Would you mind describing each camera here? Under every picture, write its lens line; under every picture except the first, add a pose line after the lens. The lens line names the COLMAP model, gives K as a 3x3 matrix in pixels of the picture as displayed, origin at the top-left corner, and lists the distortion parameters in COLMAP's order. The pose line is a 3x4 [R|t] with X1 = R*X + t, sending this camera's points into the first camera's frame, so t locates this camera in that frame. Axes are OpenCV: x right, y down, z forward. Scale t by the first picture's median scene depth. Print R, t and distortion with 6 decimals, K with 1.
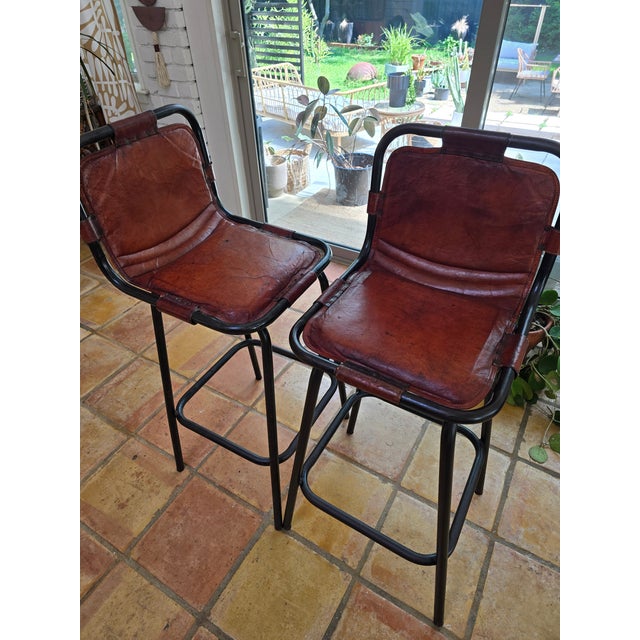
lens RADIAL K [[434.0, 0, 316.0], [0, 434.0, 319.5], [0, 0, 1]] dist [0.050389, -0.041251]
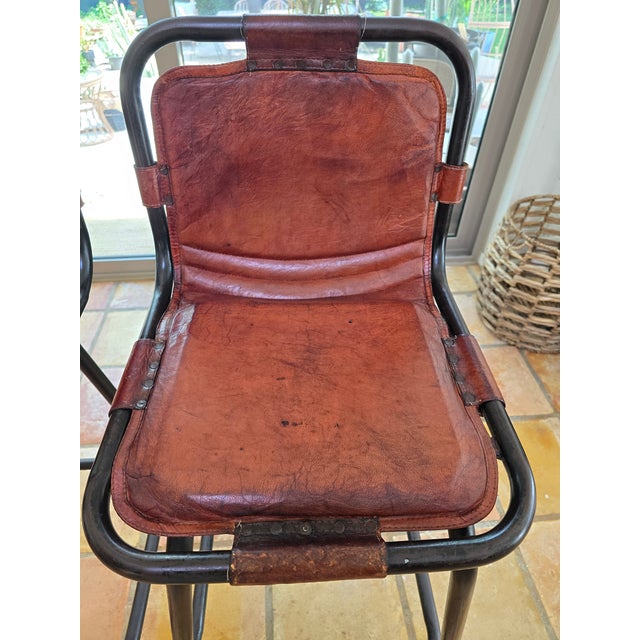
lens RADIAL K [[434.0, 0, 317.1], [0, 434.0, 315.5], [0, 0, 1]] dist [0.050389, -0.041251]
pose [[0.806797, -0.371885, 0.459108, 0.050911], [0.353431, 0.926472, 0.129369, -0.048450], [-0.473461, 0.057889, 0.878911, 0.267663]]
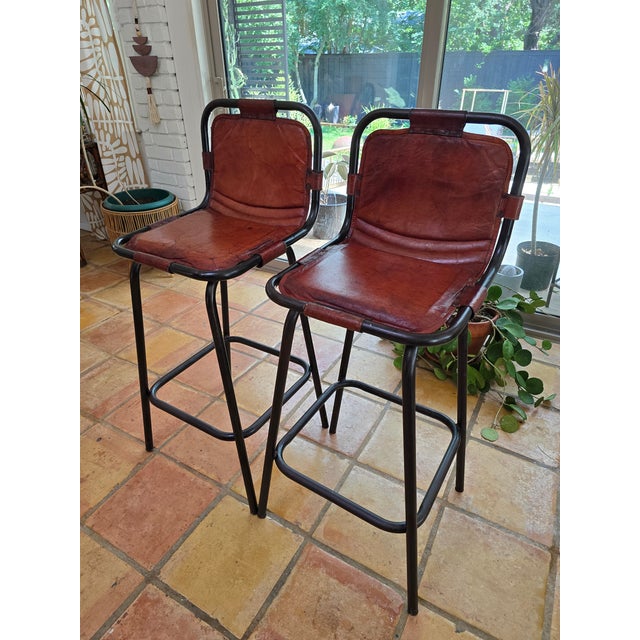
lens RADIAL K [[434.0, 0, 317.0], [0, 434.0, 318.5], [0, 0, 1]] dist [0.050389, -0.041251]
pose [[0.999755, 0.005179, 0.021532, 0.074477], [-0.001865, 0.988508, -0.151157, 0.202779], [-0.022068, 0.151080, 0.988275, -0.066783]]
